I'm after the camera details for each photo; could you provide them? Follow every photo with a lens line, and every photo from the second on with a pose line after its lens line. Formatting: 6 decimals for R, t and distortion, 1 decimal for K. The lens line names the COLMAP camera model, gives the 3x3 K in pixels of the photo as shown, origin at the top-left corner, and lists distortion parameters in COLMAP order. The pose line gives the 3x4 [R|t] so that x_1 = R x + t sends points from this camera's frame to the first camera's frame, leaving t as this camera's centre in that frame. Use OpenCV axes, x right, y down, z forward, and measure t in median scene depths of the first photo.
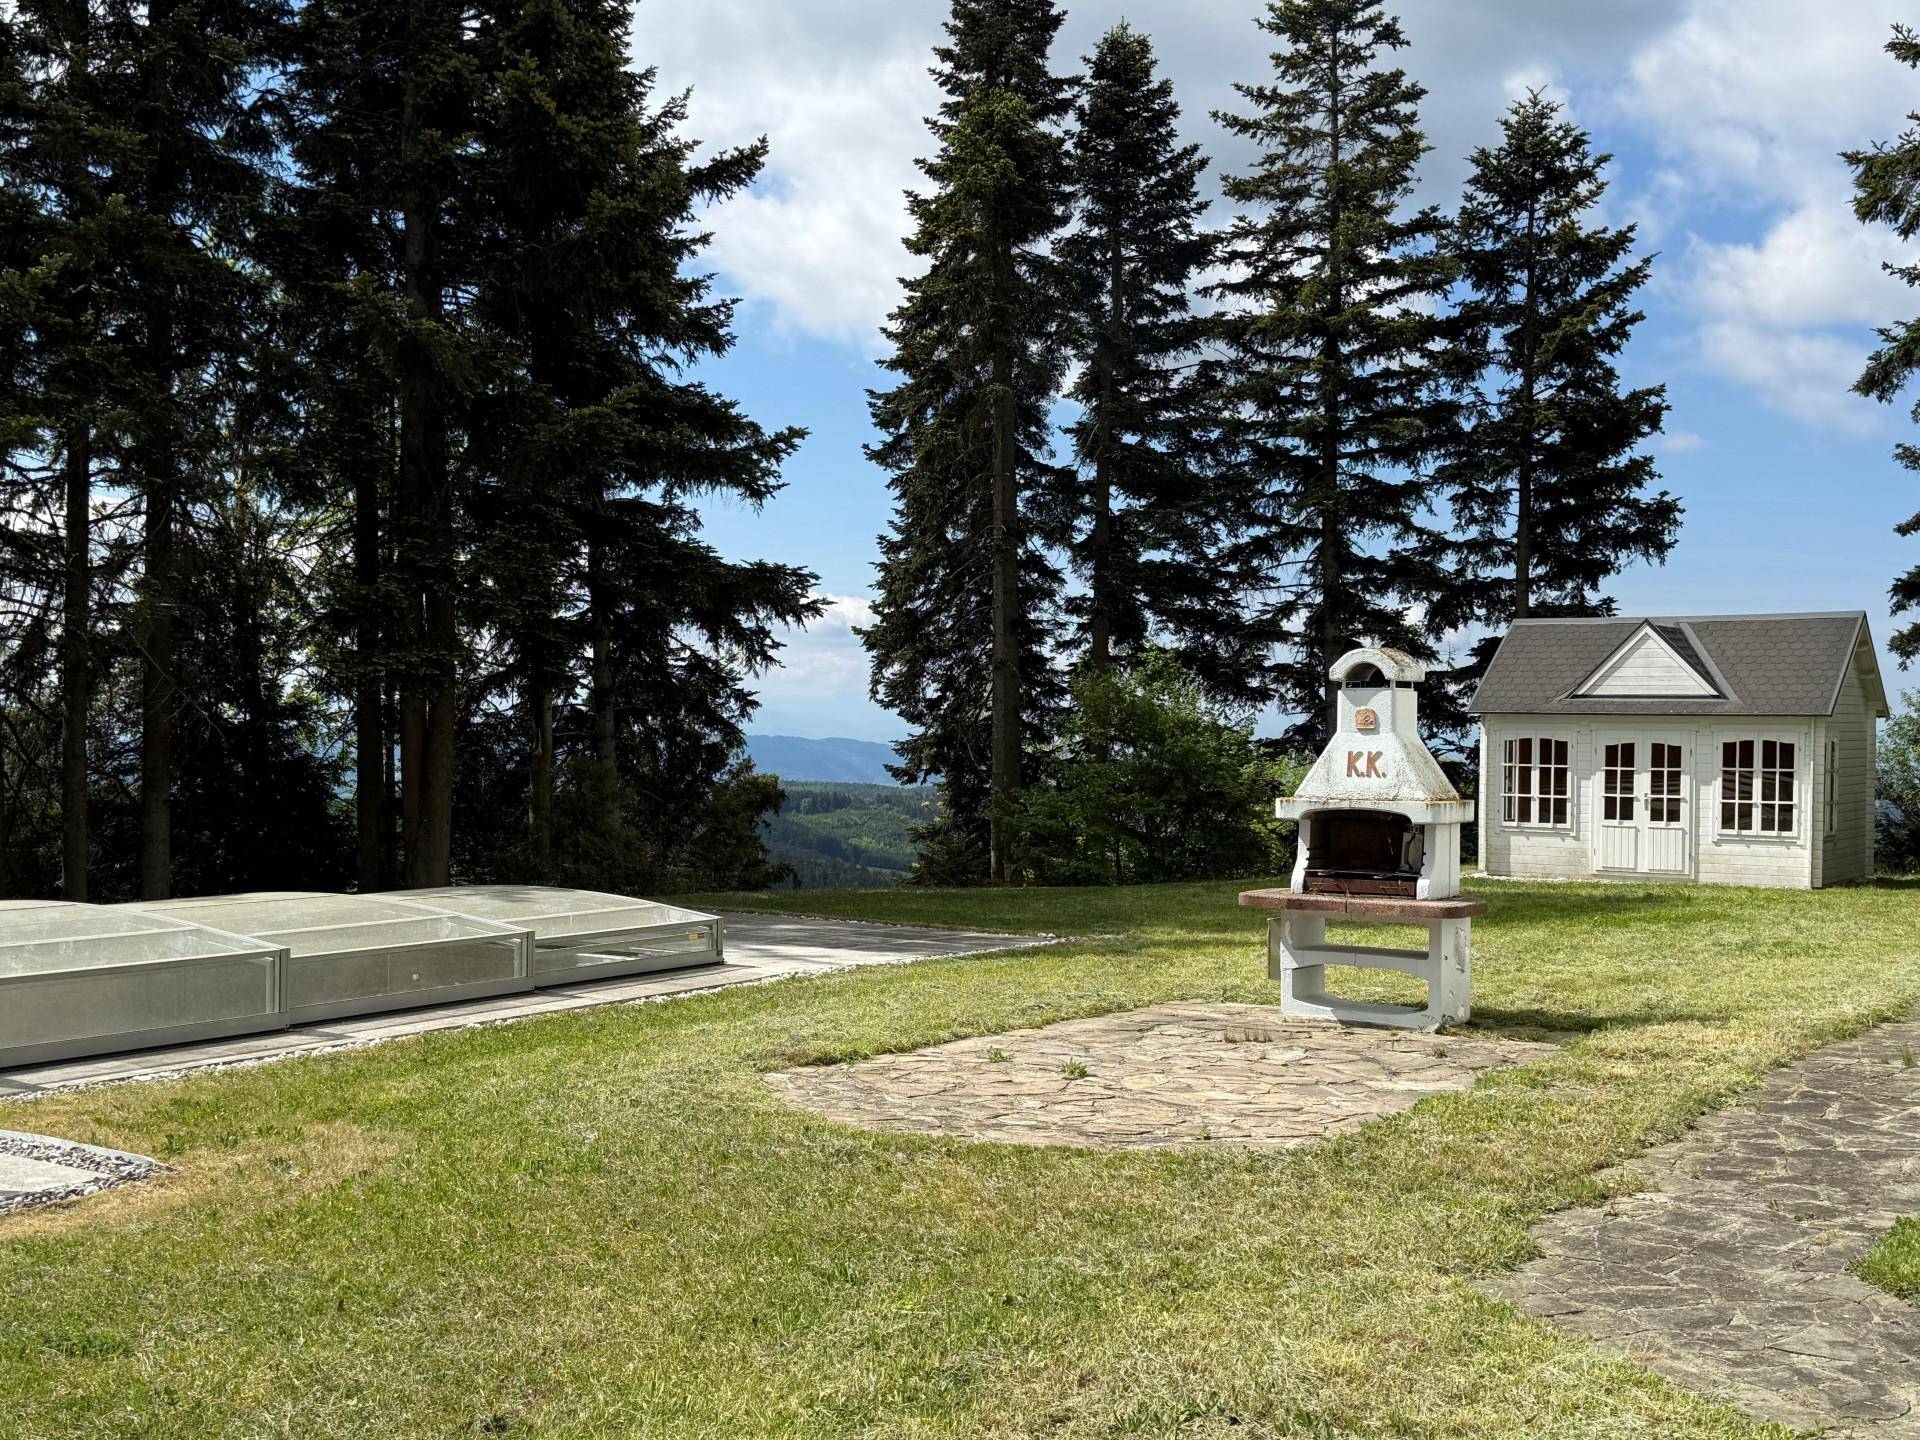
lens RADIAL K [[2052.0, 0, 976.8], [0, 2052.0, 735.5], [0, 0, 1]] dist [0.106701, 0.000000]
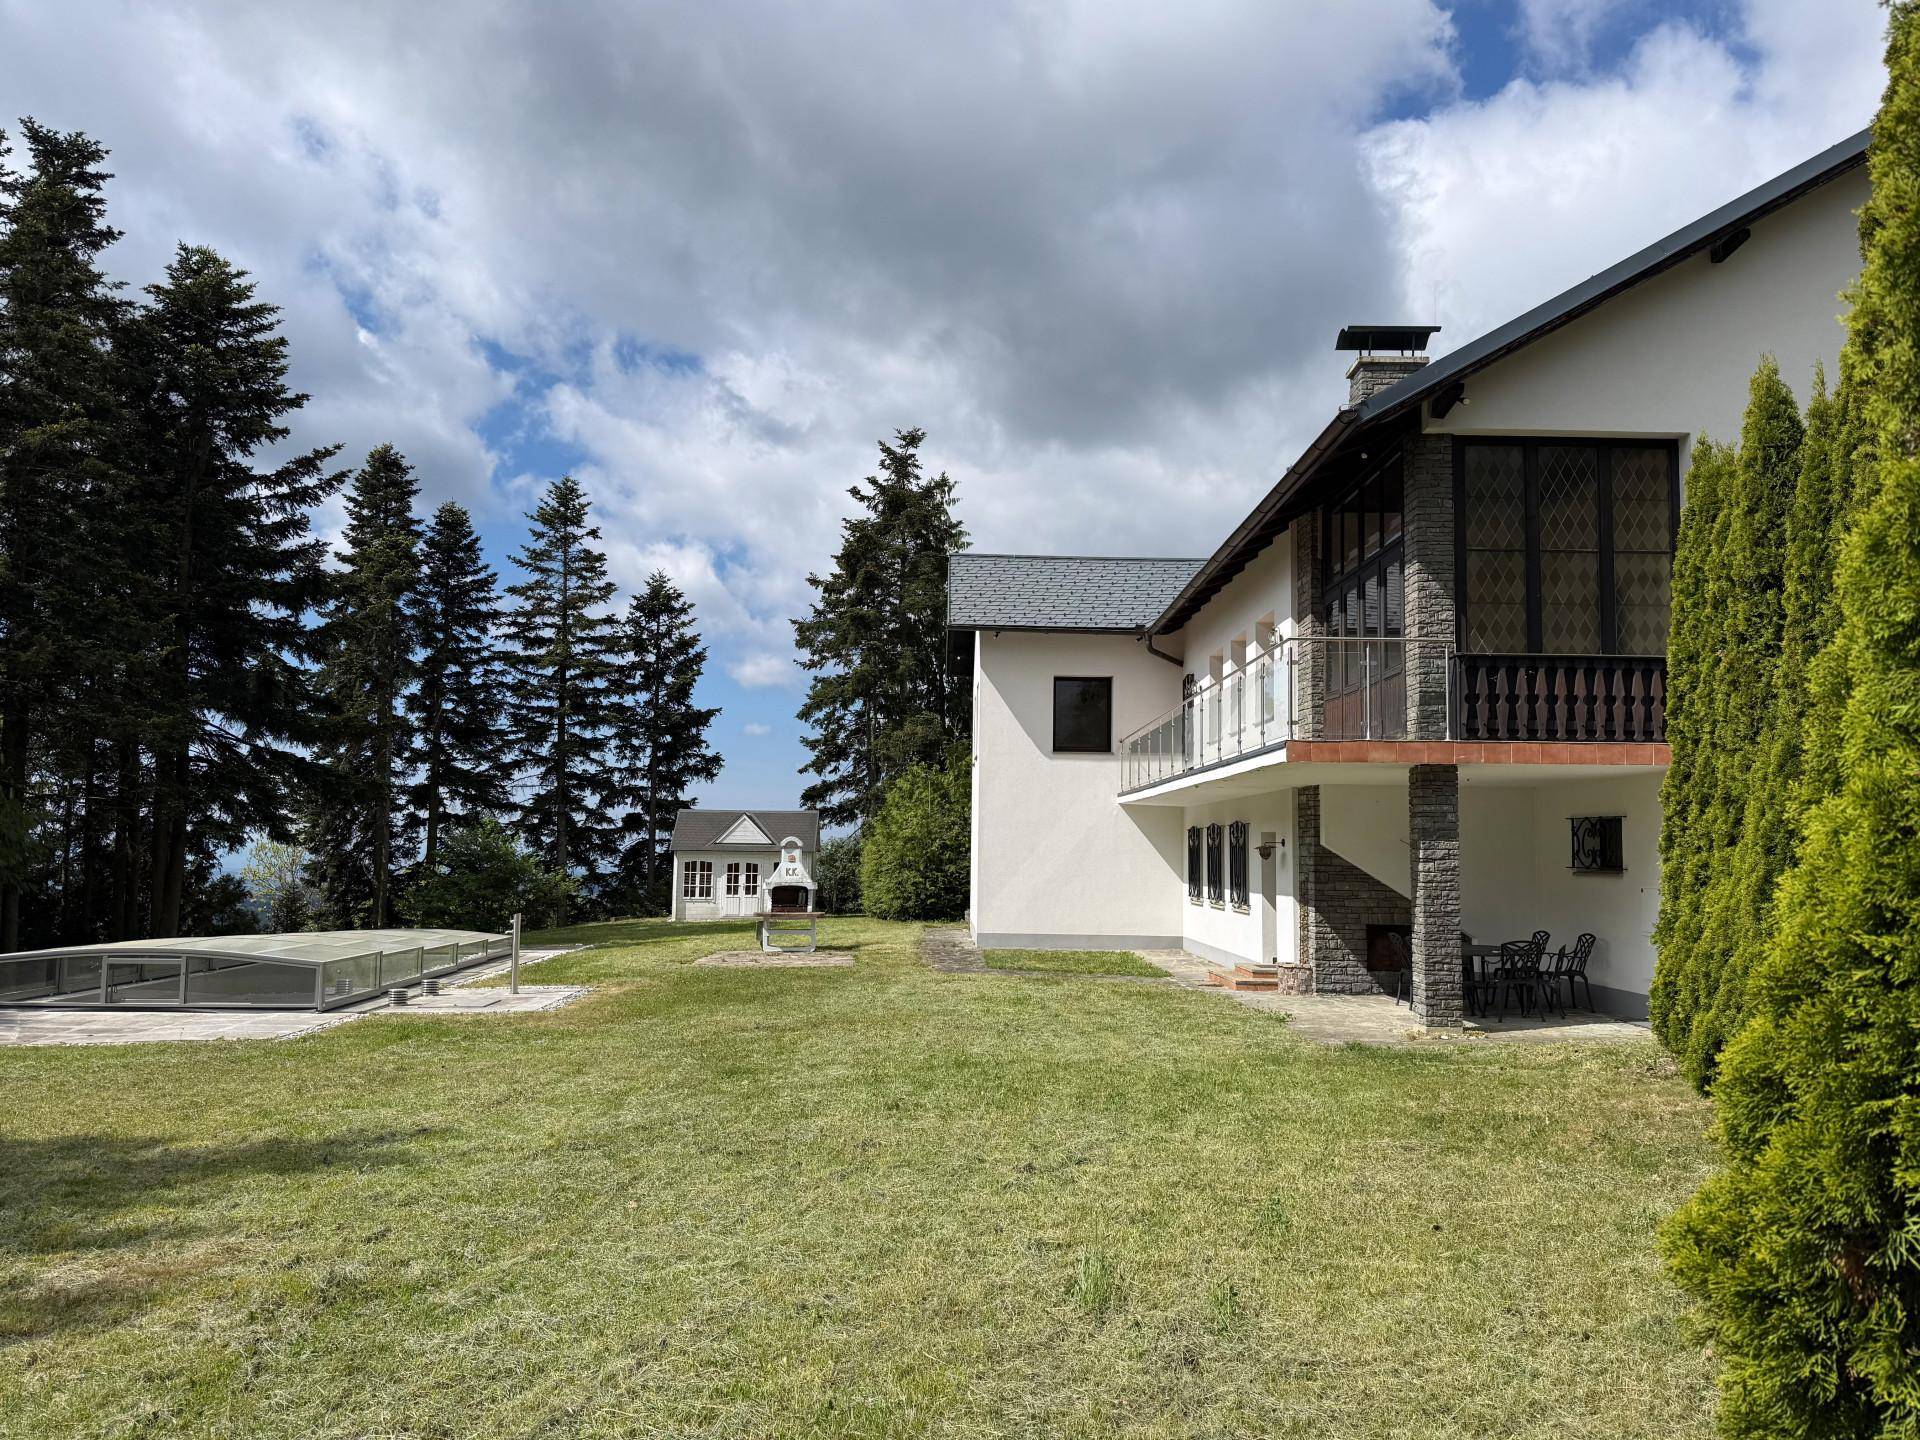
lens RADIAL K [[1340.2, 0, 966.1], [0, 1340.2, 723.3], [0, 0, 1]] dist [0.004985, -0.002394]
pose [[0.796016, 0.053728, 0.602886, -0.319962], [0.004856, 0.995454, -0.095125, -0.006300], [-0.605256, 0.078648, 0.792136, -0.316818]]
